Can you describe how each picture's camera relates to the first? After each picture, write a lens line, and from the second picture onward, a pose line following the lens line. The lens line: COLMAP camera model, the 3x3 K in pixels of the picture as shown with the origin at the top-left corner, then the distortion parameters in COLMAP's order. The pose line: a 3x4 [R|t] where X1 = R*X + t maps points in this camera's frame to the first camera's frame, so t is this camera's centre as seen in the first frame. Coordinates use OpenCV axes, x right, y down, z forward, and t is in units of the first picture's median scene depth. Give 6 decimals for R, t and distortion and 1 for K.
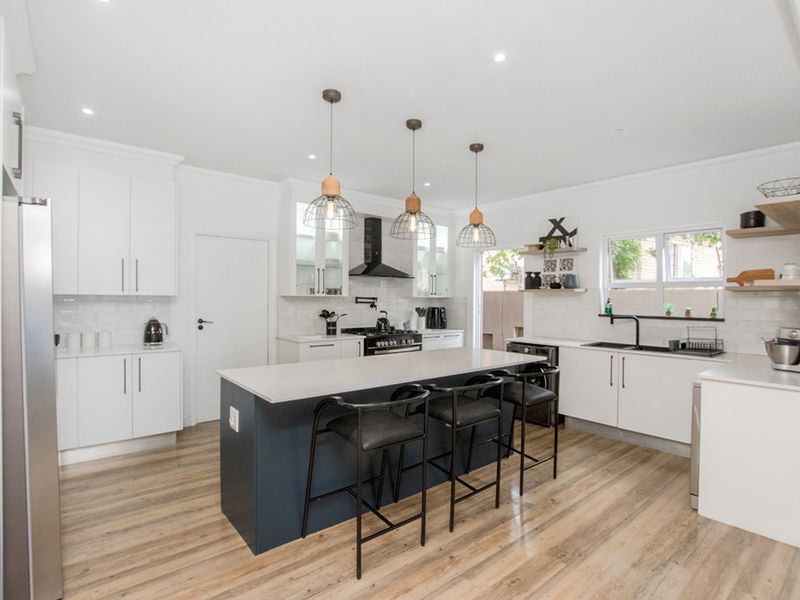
lens RADIAL K [[413.4, 0, 400.0], [0, 413.4, 300.0], [0, 0, 1]] dist [-0.045032, 0.001037]
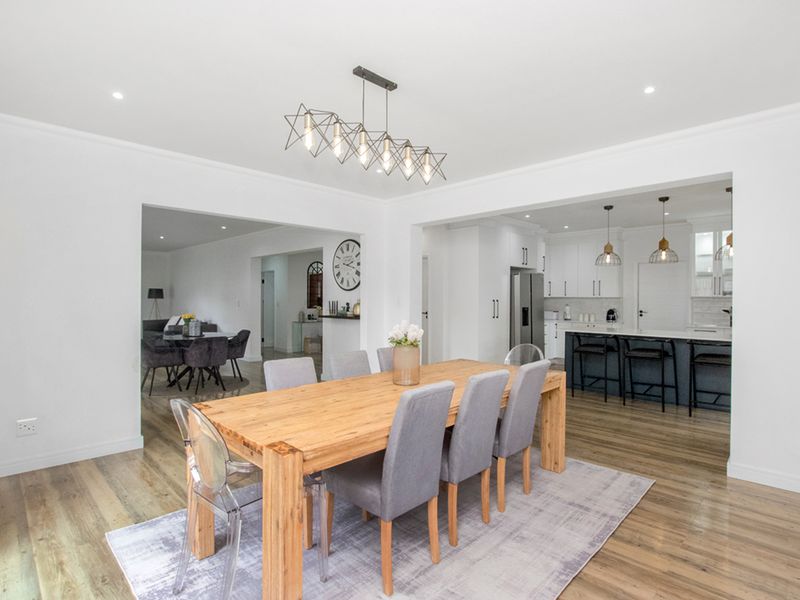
lens RADIAL K [[413.4, 0, 400.0], [0, 413.4, 300.0], [0, 0, 1]] dist [-0.045032, 0.001037]
pose [[0.107677, -0.001538, -0.994185, 1.017664], [-0.001783, 0.999997, -0.001740, 0.004812], [0.994184, 0.001960, 0.107674, -0.193721]]
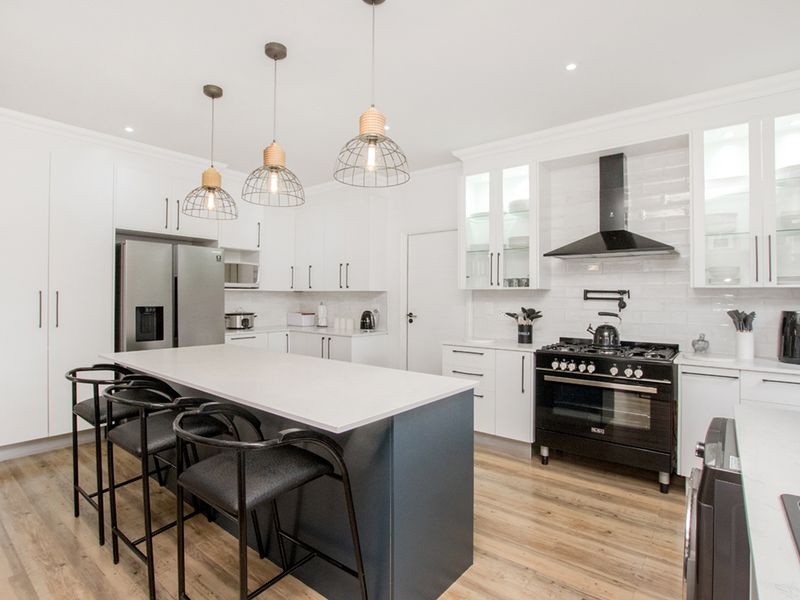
lens RADIAL K [[423.6, 0, 400.0], [0, 423.6, 300.0], [0, 0, 1]] dist [0.004545, 0.000708]
pose [[0.217077, -0.001274, -0.976154, 0.526879], [-0.011092, 0.999931, -0.003772, 0.015359], [0.976091, 0.011646, 0.217048, 0.657464]]
